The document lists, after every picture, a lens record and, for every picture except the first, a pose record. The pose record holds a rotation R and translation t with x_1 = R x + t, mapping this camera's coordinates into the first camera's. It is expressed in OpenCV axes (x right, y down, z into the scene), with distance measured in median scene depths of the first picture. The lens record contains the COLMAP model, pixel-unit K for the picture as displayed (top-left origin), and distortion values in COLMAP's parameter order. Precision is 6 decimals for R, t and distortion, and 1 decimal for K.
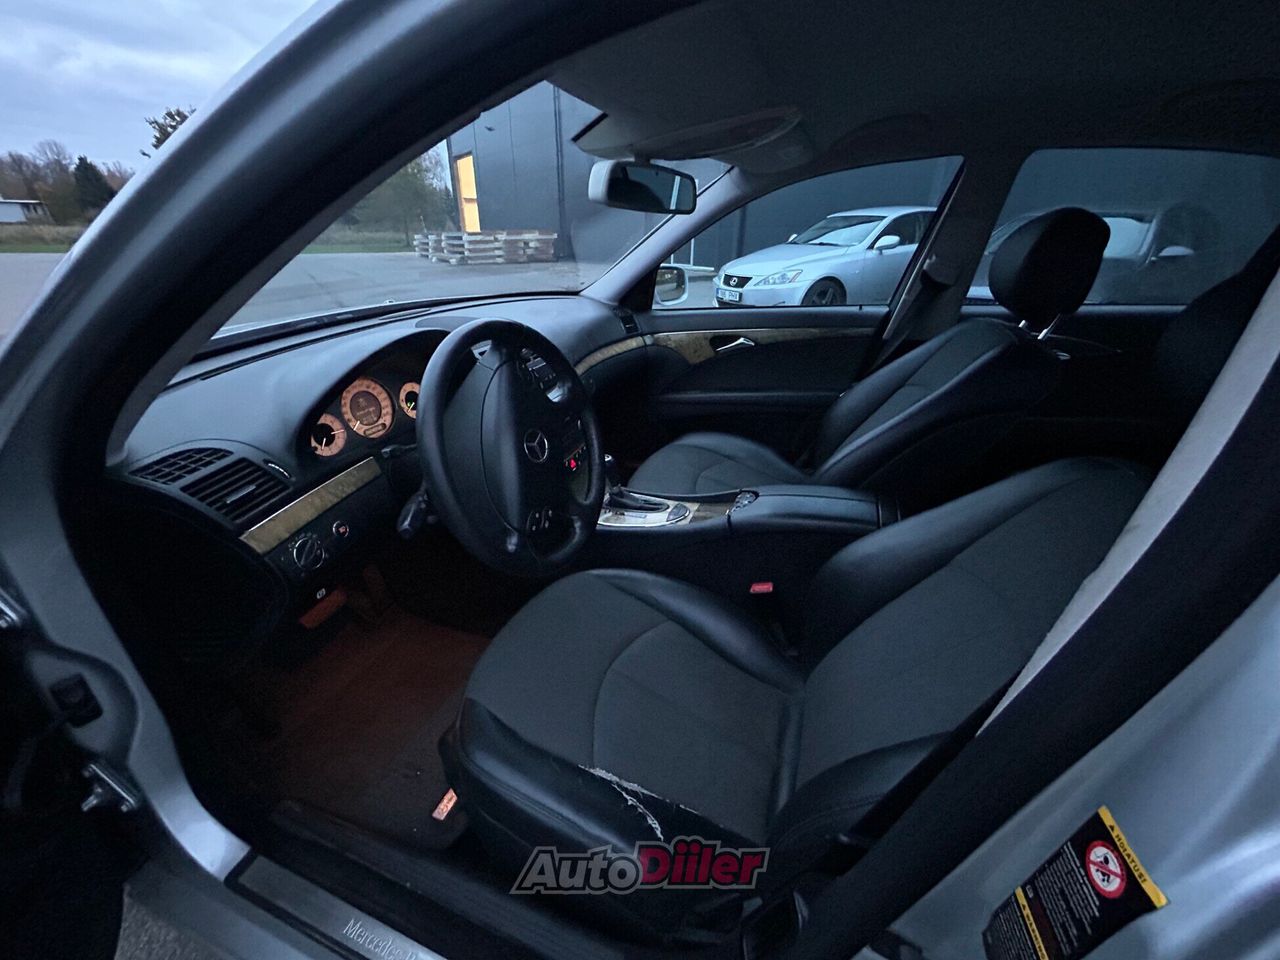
lens RADIAL K [[514.6, 0, 645.4], [0, 514.6, 478.7], [0, 0, 1]] dist [-0.000766, 0.000004]
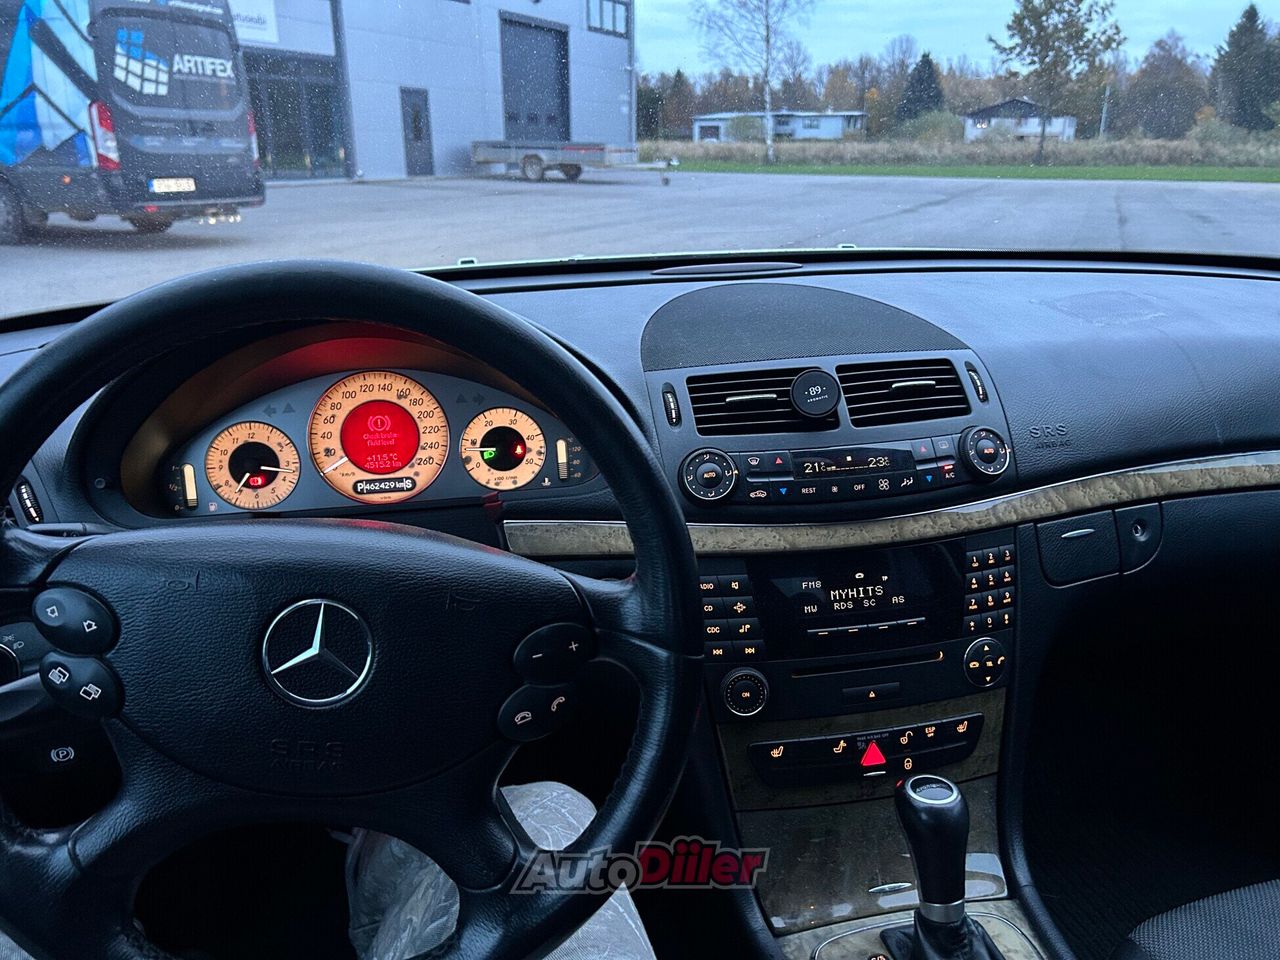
lens RADIAL K [[969.9, 0, 640.0], [0, 969.9, 480.0], [0, 0, 1]] dist [0.049087, -0.056068]
pose [[0.526710, 0.264921, -0.807709, 0.040720], [-0.358197, 0.930886, 0.071740, -0.033918], [0.770890, 0.251533, 0.585200, 0.092715]]
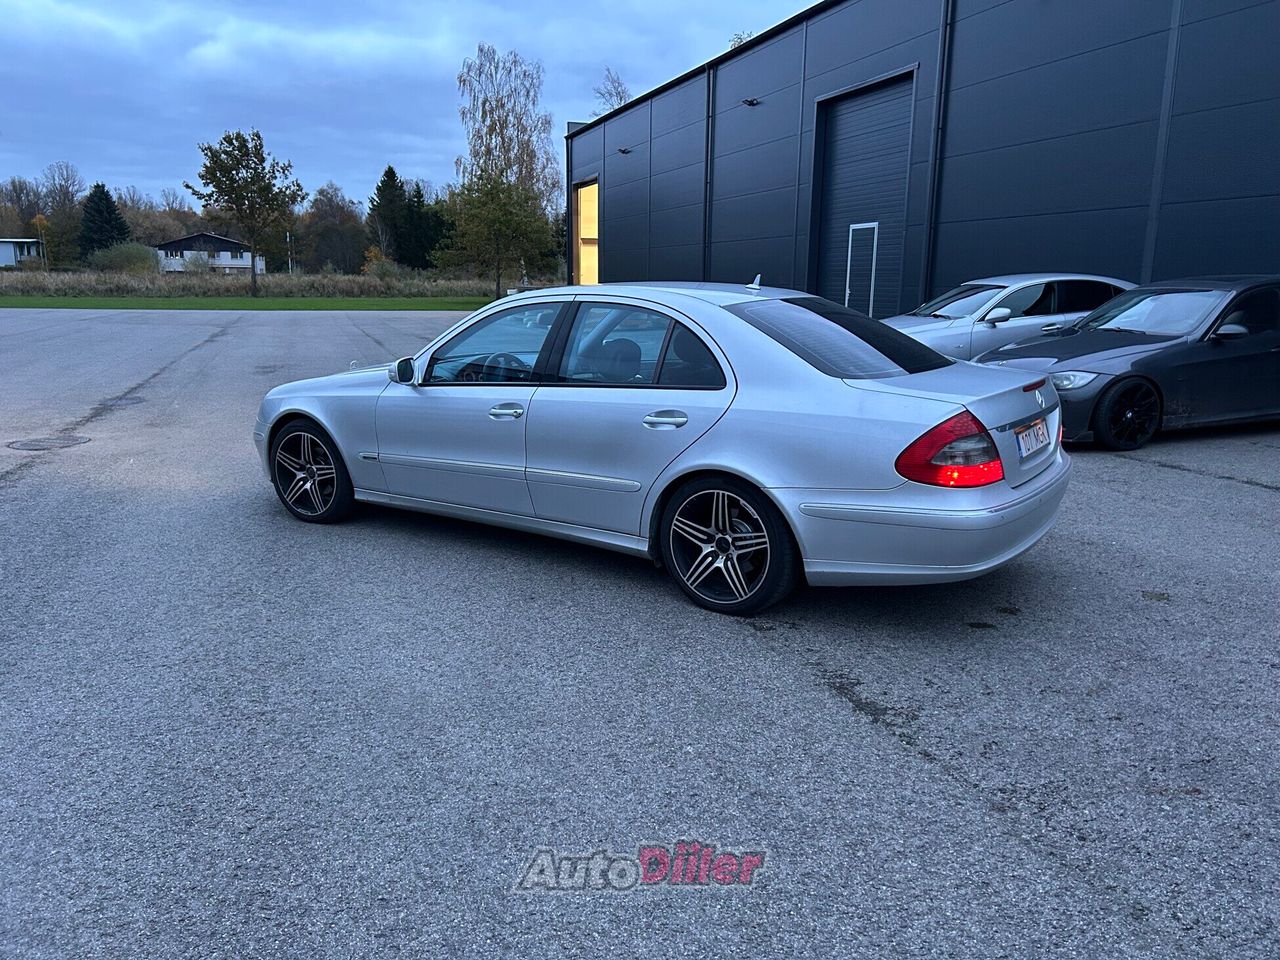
lens RADIAL K [[922.6, 0, 640.0], [0, 922.6, 480.0], [0, 0, 1]] dist [0.042502, -0.036866]
pose [[0.969420, 0.048916, -0.240482, 0.278480], [-0.103064, 0.970477, -0.218066, 0.231222], [0.222715, 0.236182, 0.945841, -0.588865]]
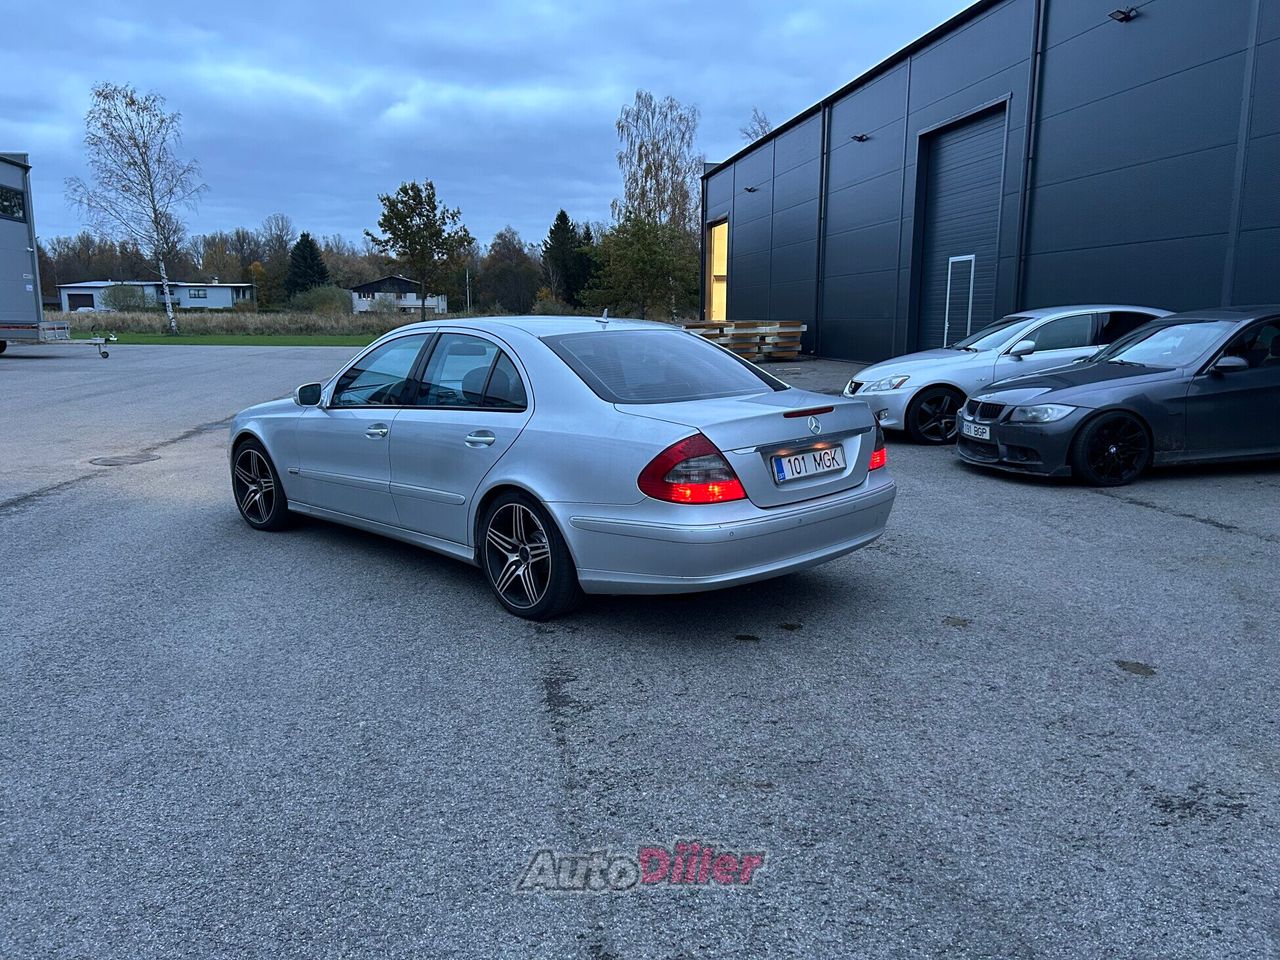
lens RADIAL K [[918.7, 0, 646.8], [0, 918.7, 482.2], [0, 0, 1]] dist [0.056746, -0.054189]
pose [[0.916835, 0.061425, -0.394514, 0.531921], [-0.163377, 0.959302, -0.230320, 0.222247], [0.364311, 0.275619, 0.889557, -0.560155]]
